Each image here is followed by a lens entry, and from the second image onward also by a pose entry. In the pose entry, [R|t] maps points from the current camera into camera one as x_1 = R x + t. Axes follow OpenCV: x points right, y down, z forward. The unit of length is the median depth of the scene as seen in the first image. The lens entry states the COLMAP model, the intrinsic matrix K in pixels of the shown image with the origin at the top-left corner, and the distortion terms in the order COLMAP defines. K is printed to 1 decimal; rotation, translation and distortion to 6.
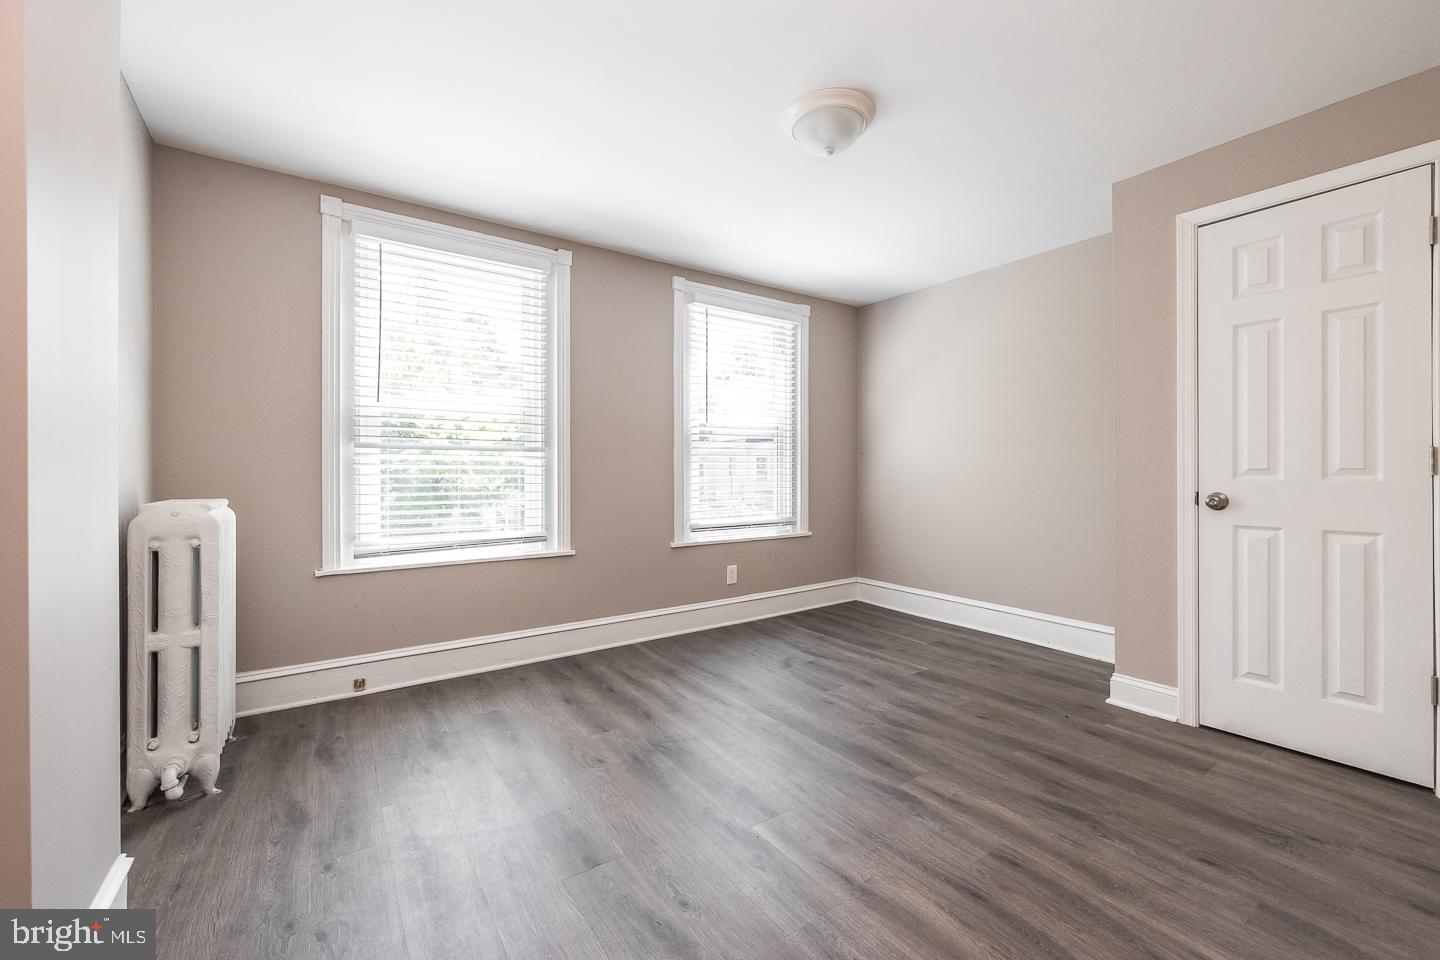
lens RADIAL K [[585.5, 0, 708.4], [0, 585.5, 471.3], [0, 0, 1]] dist [-0.004442, 0.001130]
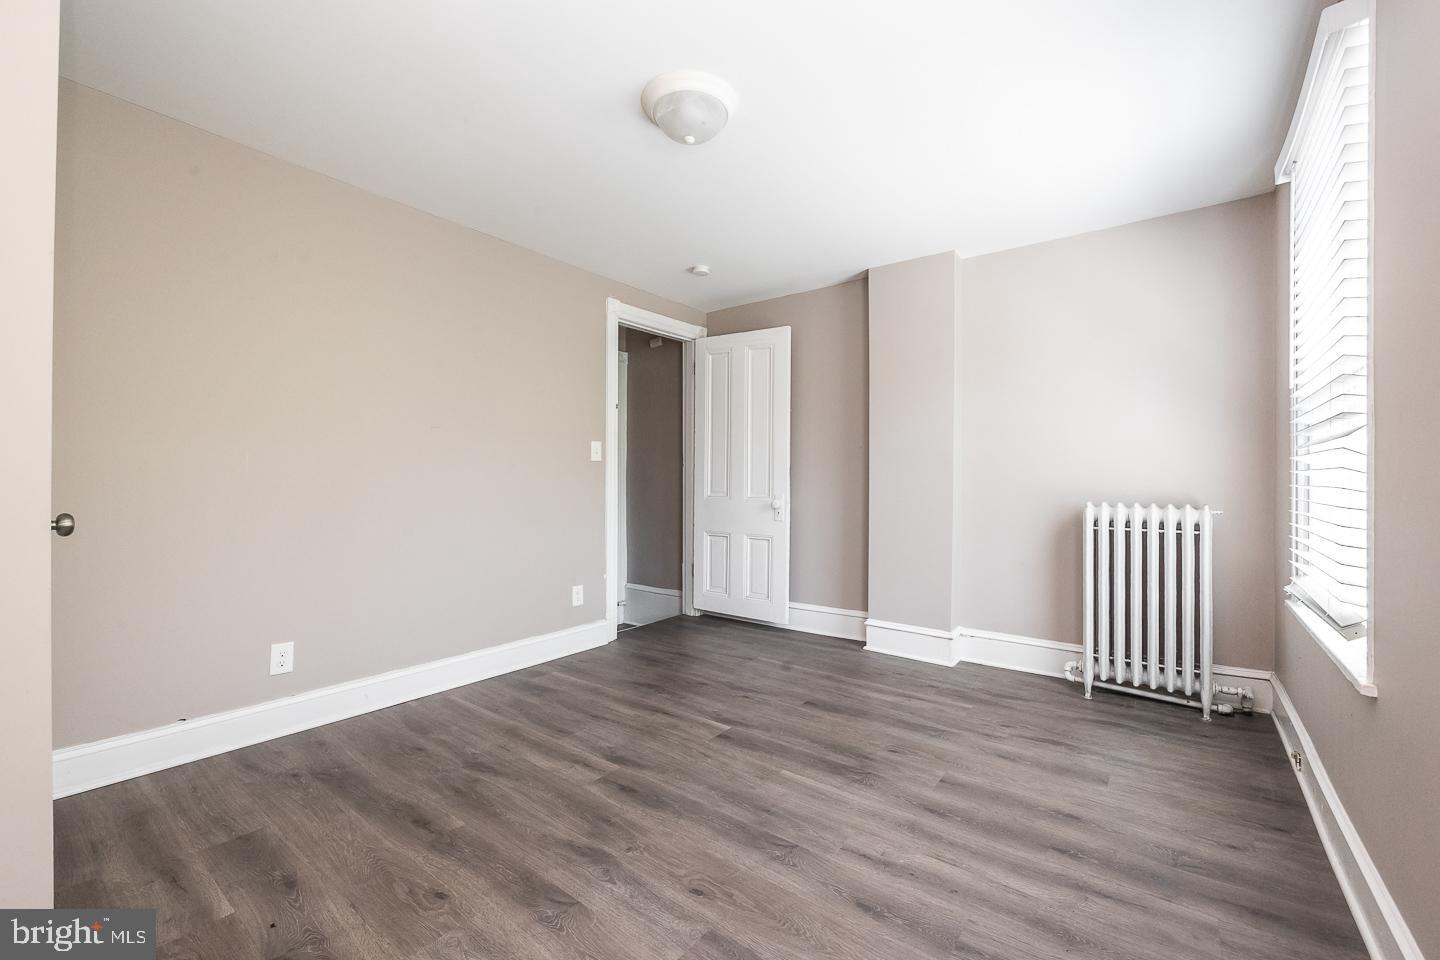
lens RADIAL K [[585.5, 0, 726.1], [0, 585.5, 480.0], [0, 0, 1]] dist [-0.004442, 0.001130]
pose [[-0.943589, -0.000419, -0.331119, 0.413958], [-0.000573, 1.000000, 0.000370, 0.003677], [0.331119, 0.000539, -0.943589, 1.737146]]
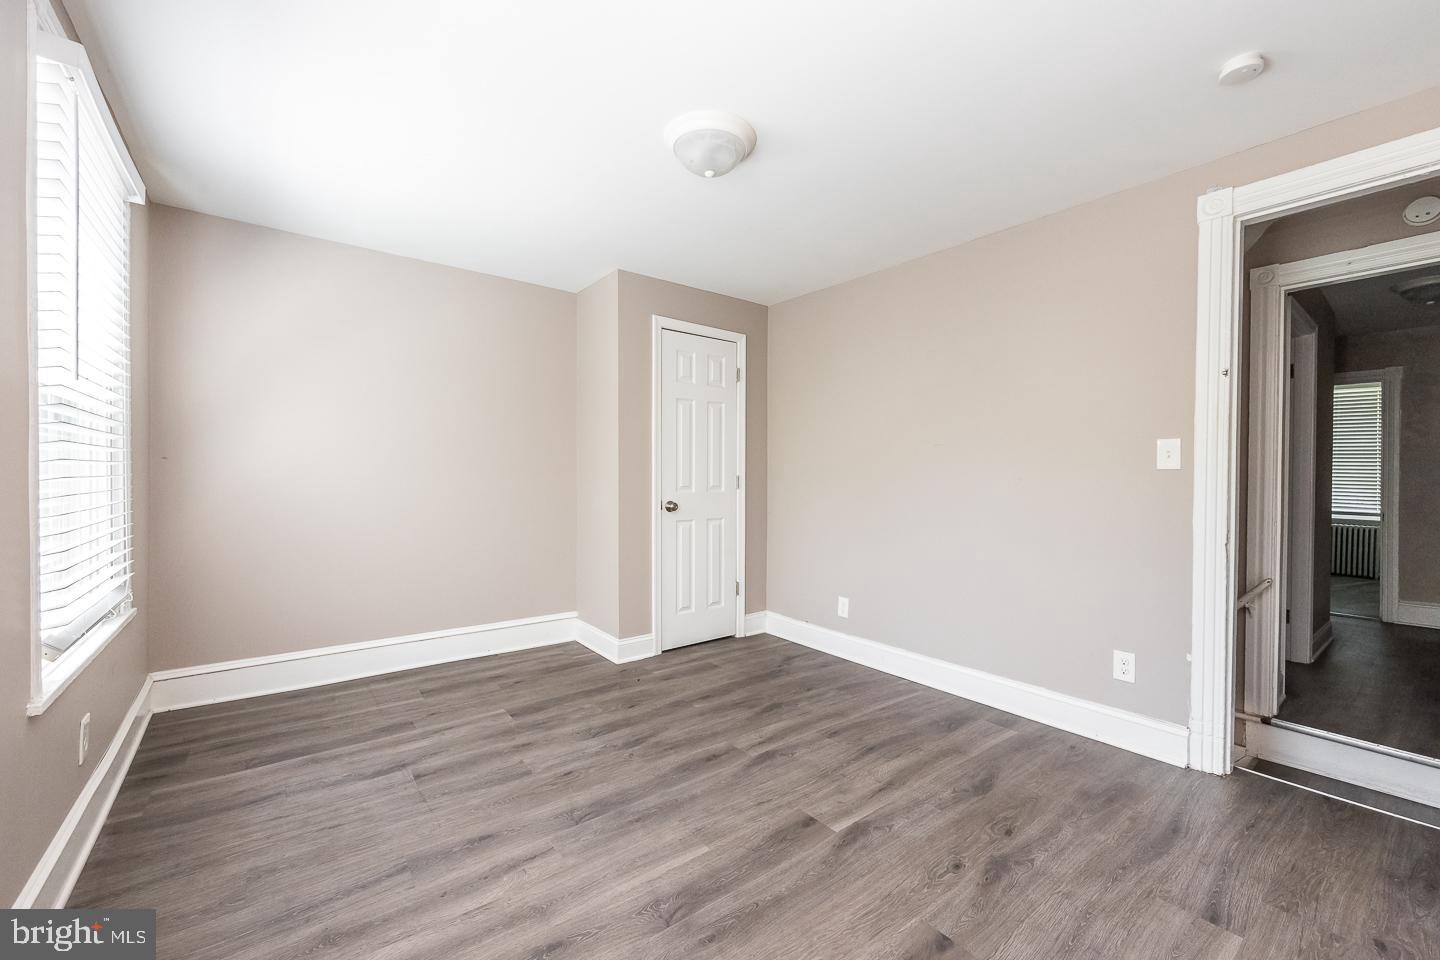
lens RADIAL K [[585.5, 0, 733.9], [0, 585.5, 480.4], [0, 0, 1]] dist [-0.004442, 0.001130]
pose [[-0.089059, -0.006060, 0.996008, -0.719576], [-0.006736, 0.999962, 0.005482, -0.028701], [-0.996004, -0.006221, -0.089096, 0.954085]]
